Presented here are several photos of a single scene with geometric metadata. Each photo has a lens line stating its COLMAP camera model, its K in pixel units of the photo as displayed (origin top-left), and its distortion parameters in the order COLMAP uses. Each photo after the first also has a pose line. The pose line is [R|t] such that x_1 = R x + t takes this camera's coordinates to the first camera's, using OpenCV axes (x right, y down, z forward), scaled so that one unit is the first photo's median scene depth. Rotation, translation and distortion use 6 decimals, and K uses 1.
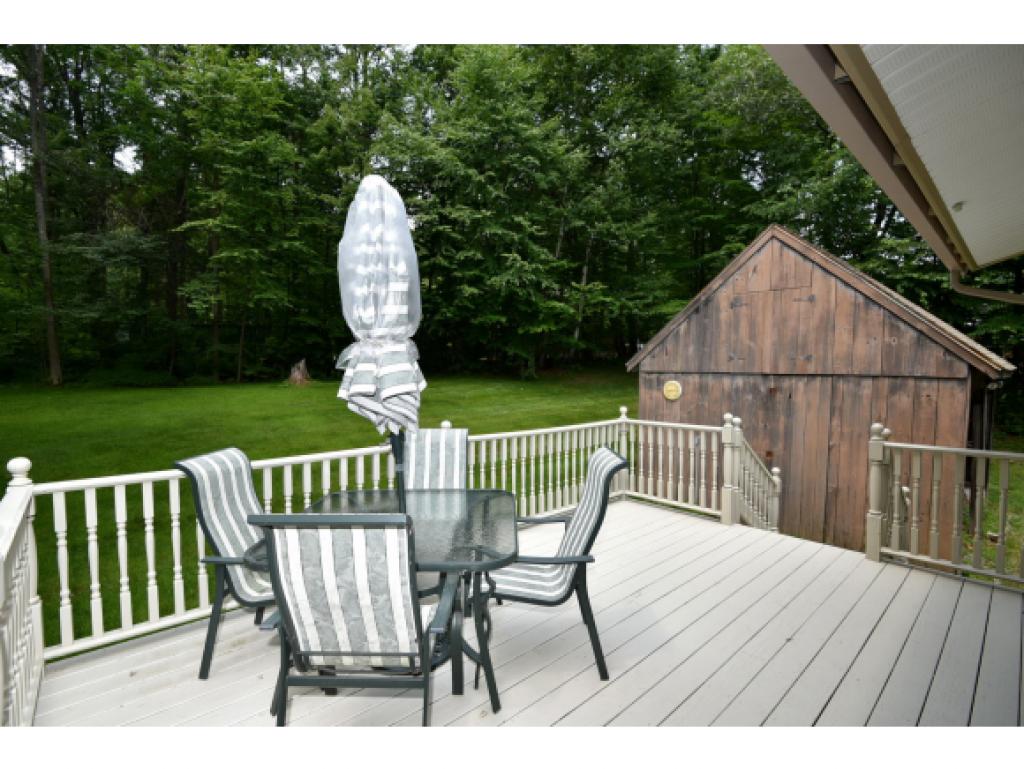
lens RADIAL K [[466.3, 0, 513.8], [0, 466.3, 389.1], [0, 0, 1]] dist [-0.002929, -0.013135]
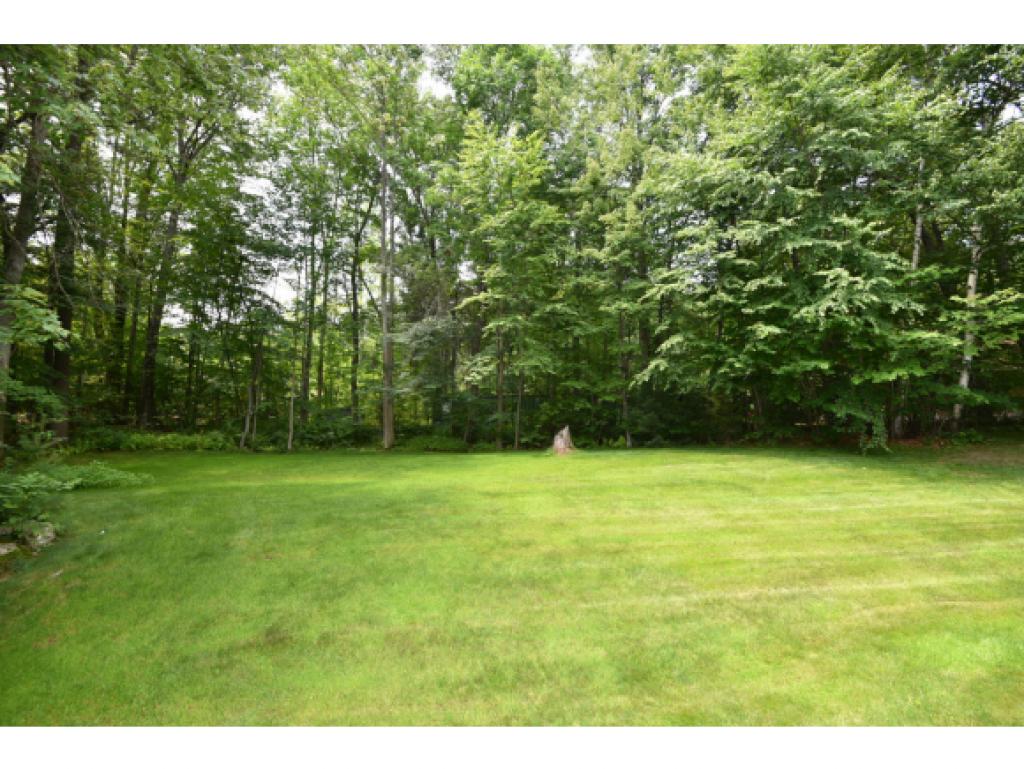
lens RADIAL K [[466.3, 0, 513.8], [0, 466.3, 389.1], [0, 0, 1]] dist [-0.002929, -0.013135]
pose [[0.810630, -0.054504, -0.583017, 0.003804], [-0.029073, 0.990684, -0.133038, -0.011097], [0.584837, 0.124794, 0.801494, 0.193976]]
